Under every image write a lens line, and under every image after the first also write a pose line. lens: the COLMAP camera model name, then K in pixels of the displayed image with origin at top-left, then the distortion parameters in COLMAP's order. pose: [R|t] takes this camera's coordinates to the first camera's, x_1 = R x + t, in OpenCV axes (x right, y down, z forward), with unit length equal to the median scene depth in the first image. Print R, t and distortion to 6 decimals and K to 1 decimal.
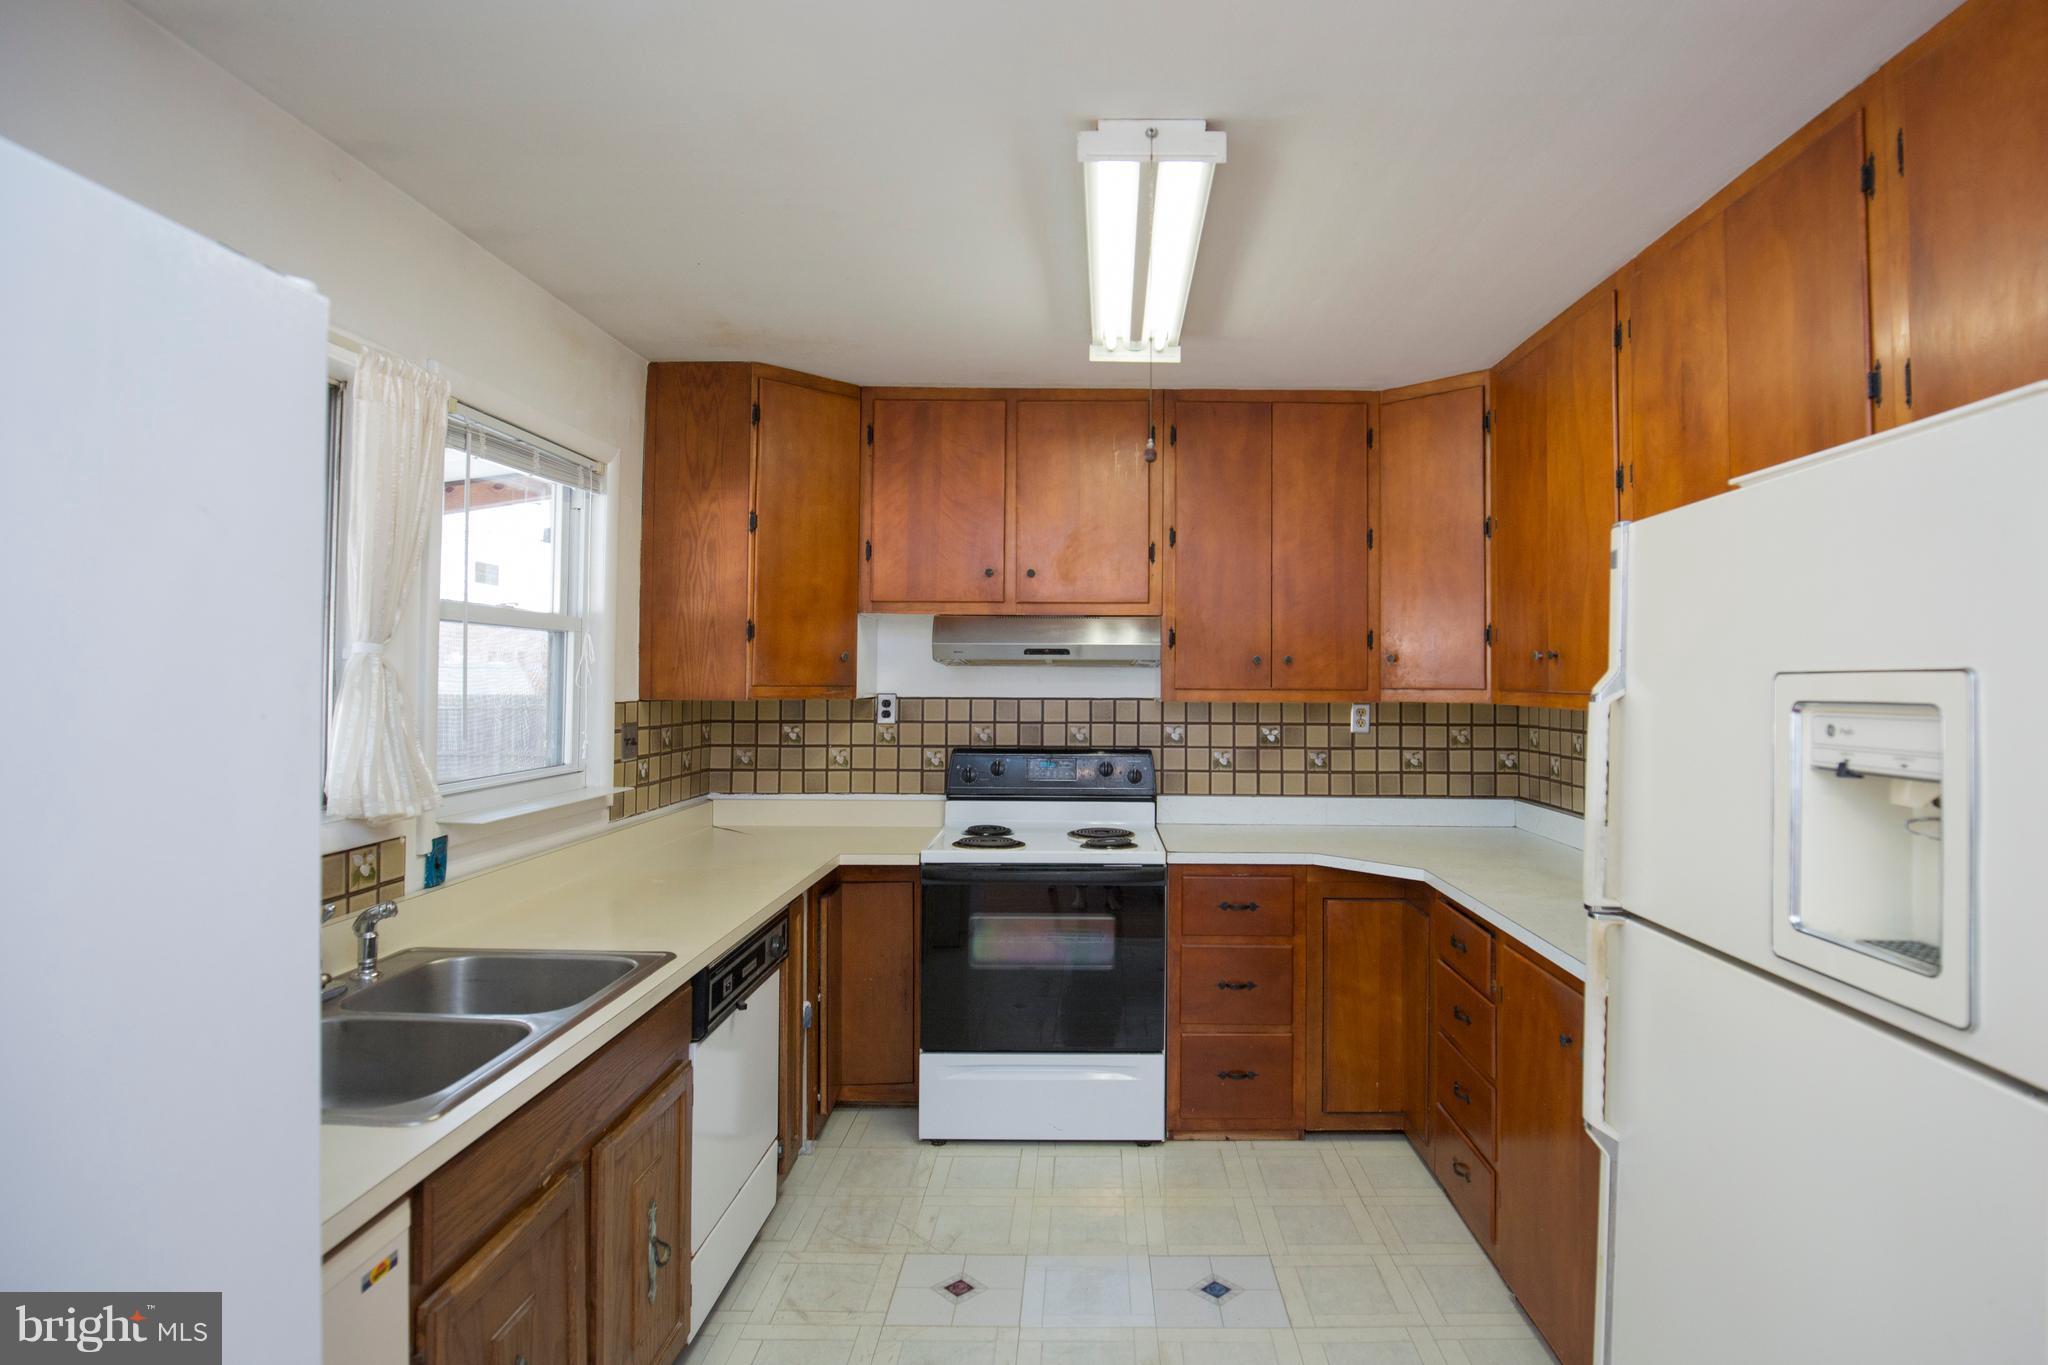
lens RADIAL K [[1090.4, 0, 1105.7], [0, 1090.4, 658.2], [0, 0, 1]] dist [-0.003122, 0.013473]
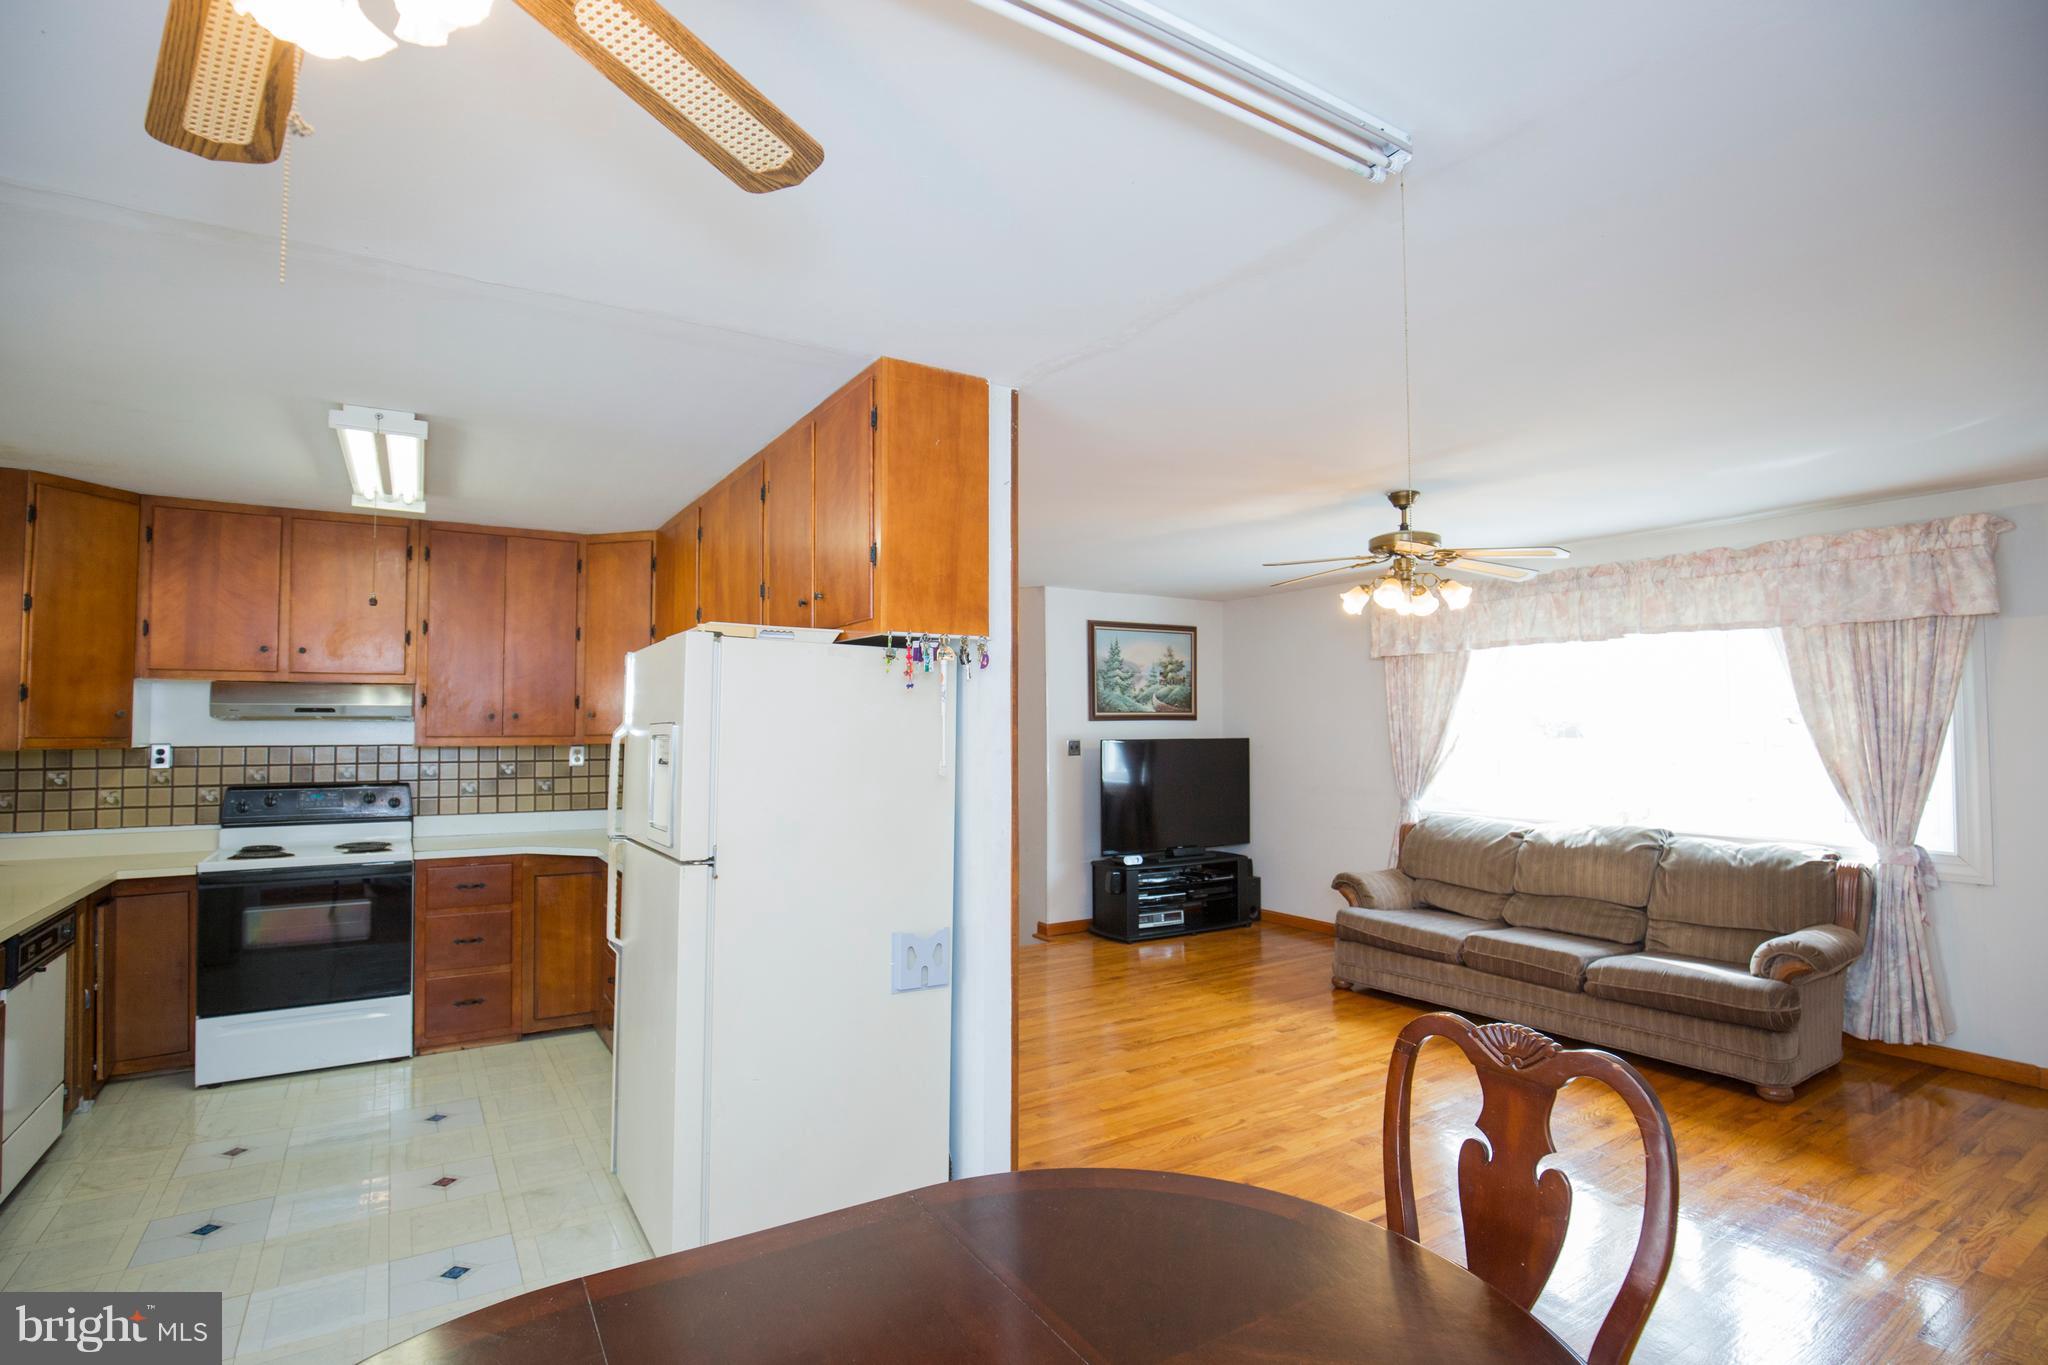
lens RADIAL K [[982.3, 0, 1009.0], [0, 982.3, 695.3], [0, 0, 1]] dist [-0.037469, 0.008059]
pose [[0.853452, 0.009120, 0.521091, 0.052812], [-0.000969, 0.999873, -0.015912, -0.005987], [-0.521170, 0.013075, 0.853353, -0.437363]]
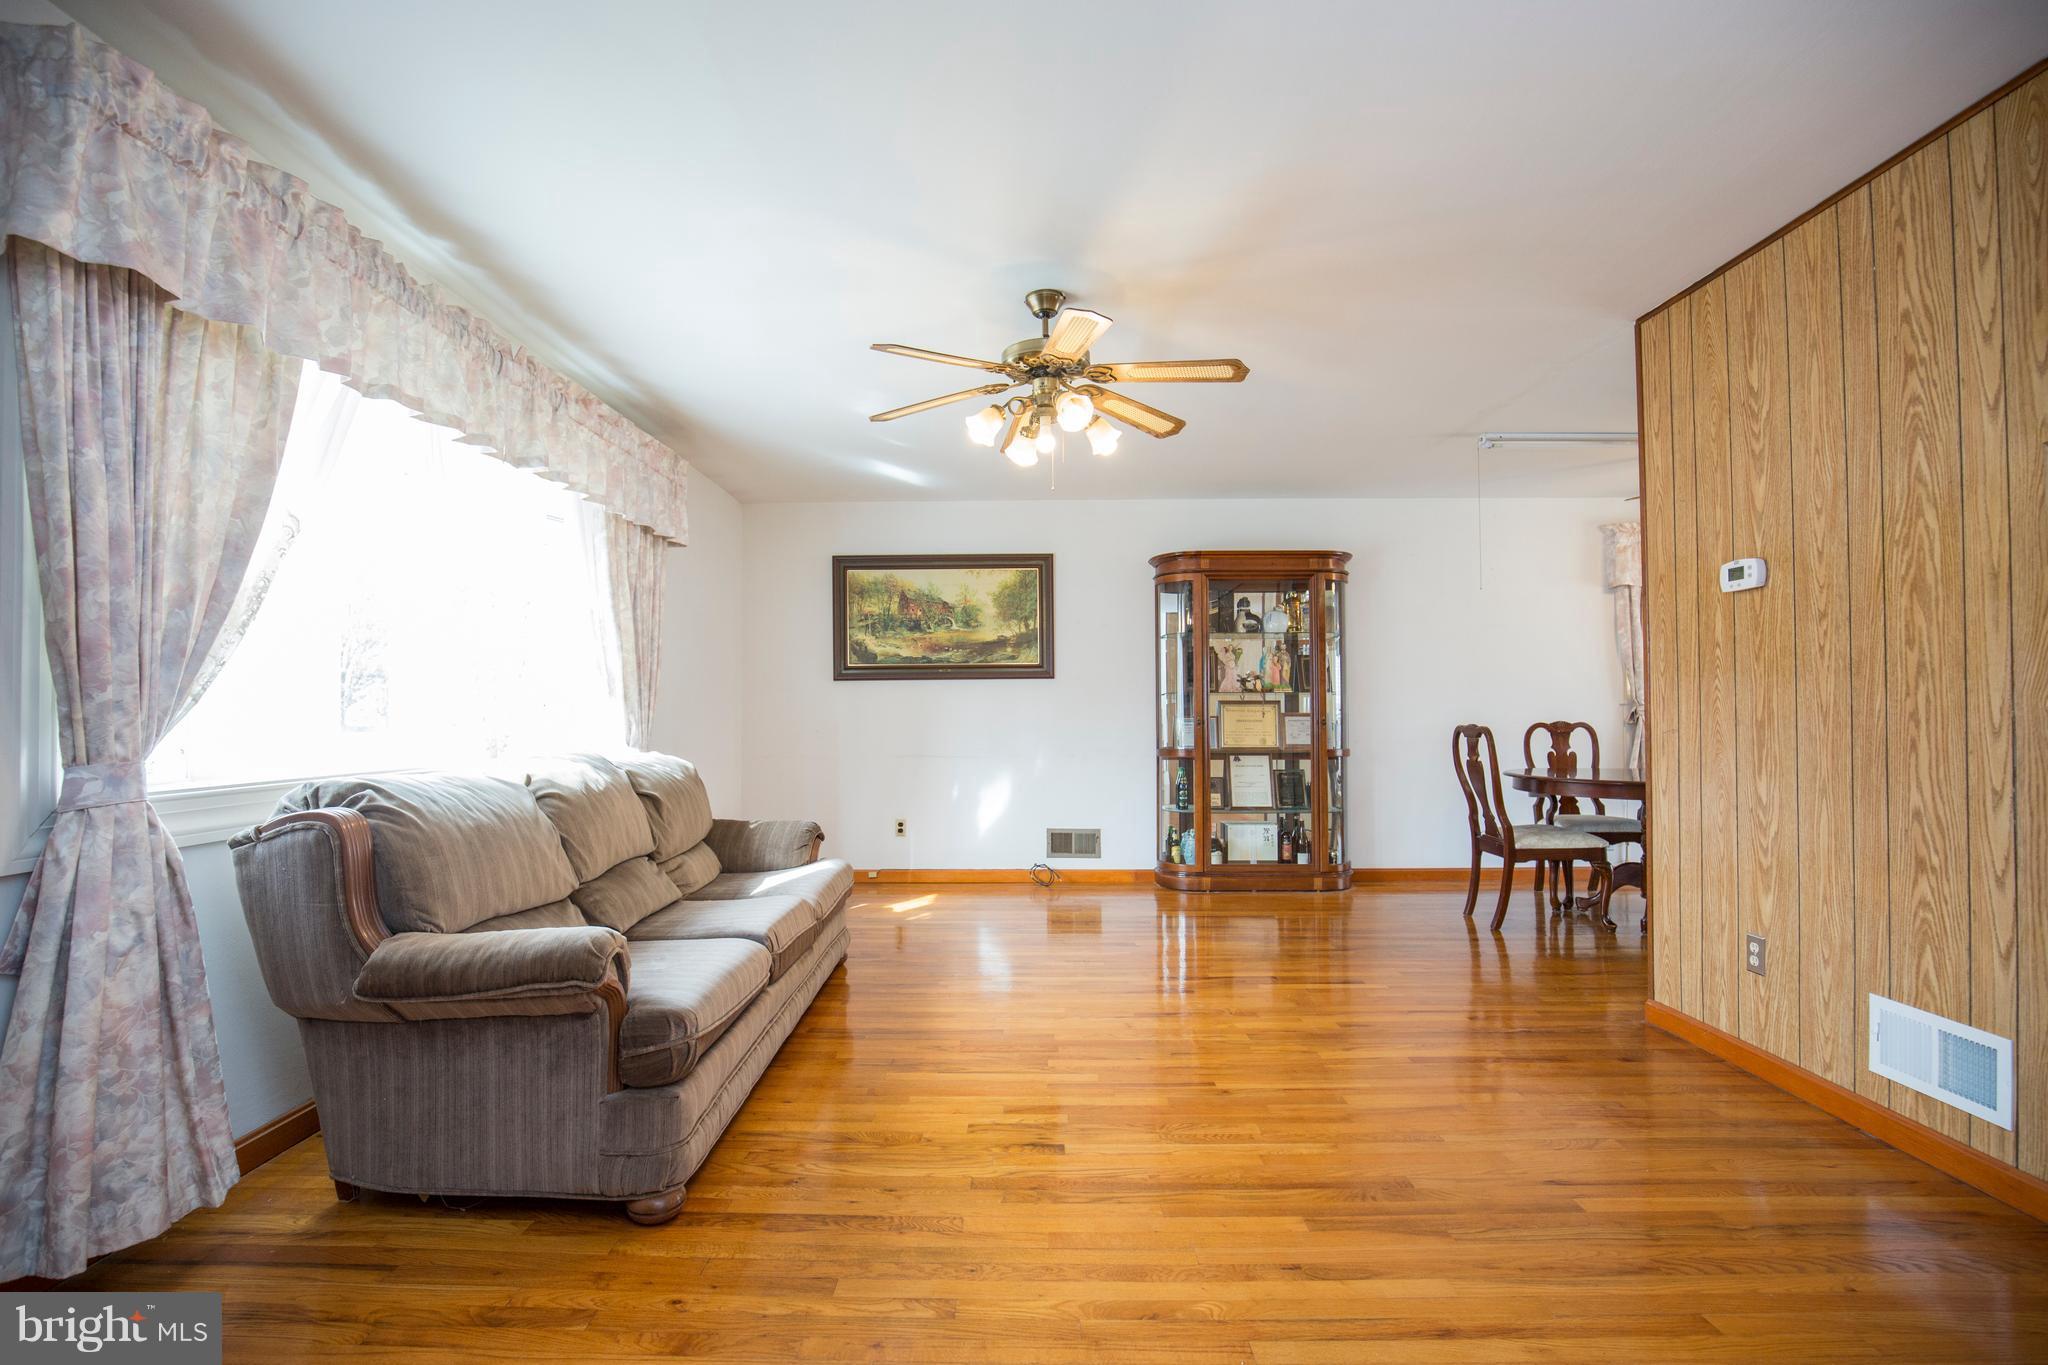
lens RADIAL K [[939.9, 0, 1017.6], [0, 939.9, 690.6], [0, 0, 1]] dist [-0.037299, 0.007975]
pose [[-0.999601, -0.000080, 0.028240, 1.008304], [-0.001157, 0.999273, -0.038095, 0.123779], [-0.028217, -0.038112, -0.998875, 1.075686]]
